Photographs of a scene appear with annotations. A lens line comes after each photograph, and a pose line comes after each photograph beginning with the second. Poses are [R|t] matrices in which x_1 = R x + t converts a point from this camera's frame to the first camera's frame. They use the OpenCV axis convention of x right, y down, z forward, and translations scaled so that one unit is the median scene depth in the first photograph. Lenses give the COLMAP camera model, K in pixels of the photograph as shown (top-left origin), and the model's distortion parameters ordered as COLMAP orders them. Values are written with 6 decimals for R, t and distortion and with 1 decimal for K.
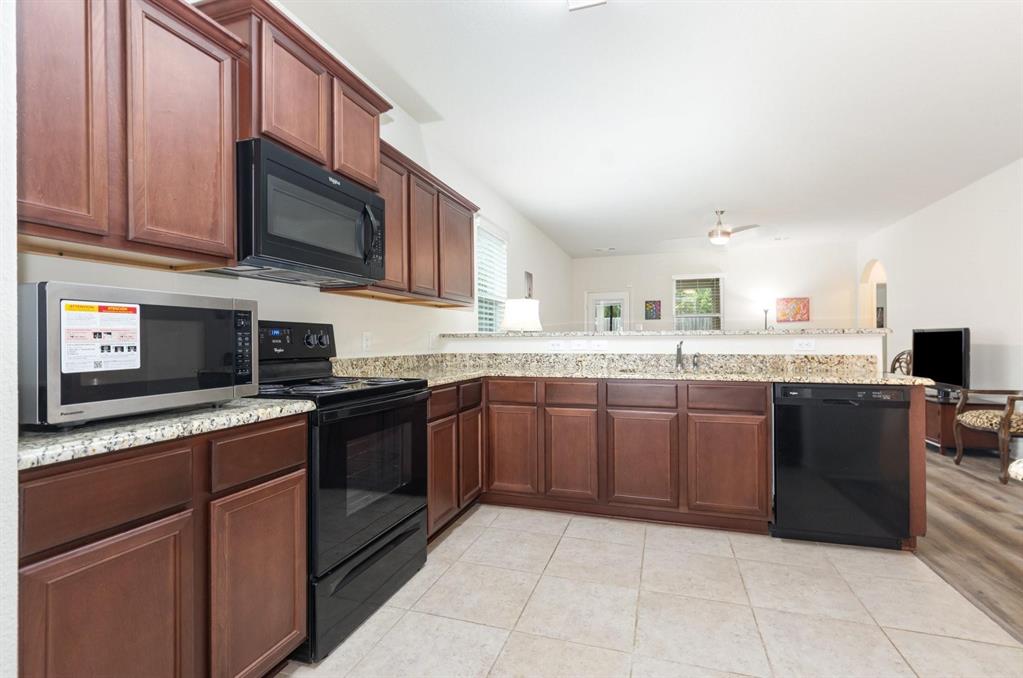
lens RADIAL K [[456.3, 0, 517.6], [0, 456.3, 339.9], [0, 0, 1]] dist [-0.000439, -0.000110]
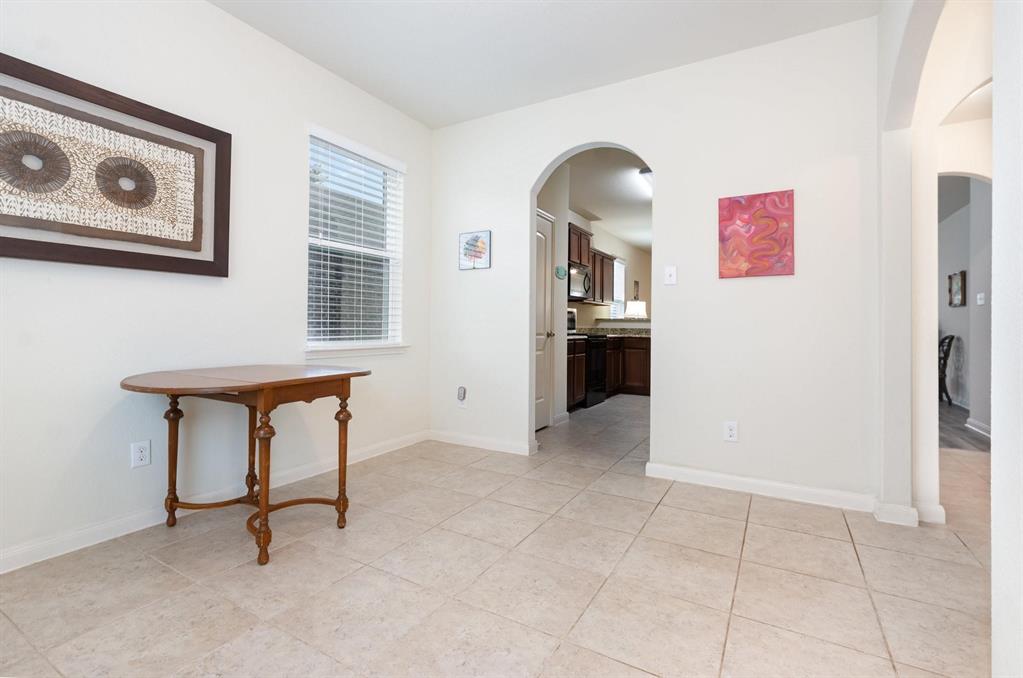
lens RADIAL K [[456.3, 0, 510.7], [0, 456.3, 331.5], [0, 0, 1]] dist [-0.000439, -0.000110]
pose [[0.977231, 0.010842, -0.211903, -0.203605], [-0.008568, 0.999895, 0.011645, 0.045851], [0.212007, -0.009565, 0.977221, -2.046752]]
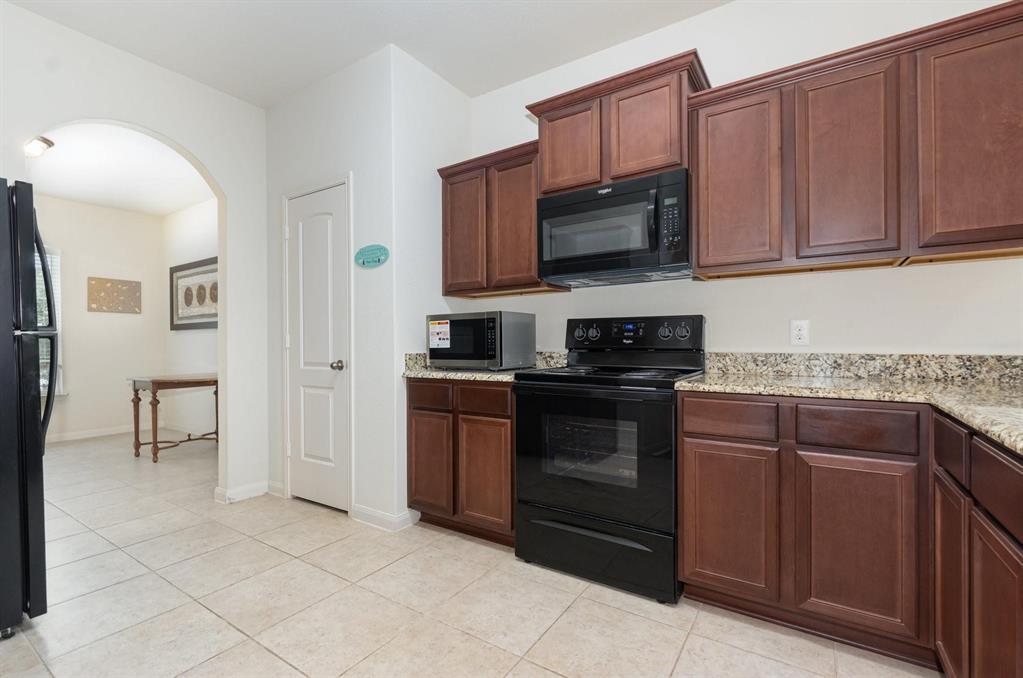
lens RADIAL K [[456.3, 0, 516.5], [0, 456.3, 342.6], [0, 0, 1]] dist [-0.000439, -0.000110]
pose [[-0.259955, 0.016235, -0.965484, 0.683715], [0.013898, 0.999818, 0.013071, 0.005821], [0.965521, -0.010021, -0.260134, 0.993375]]
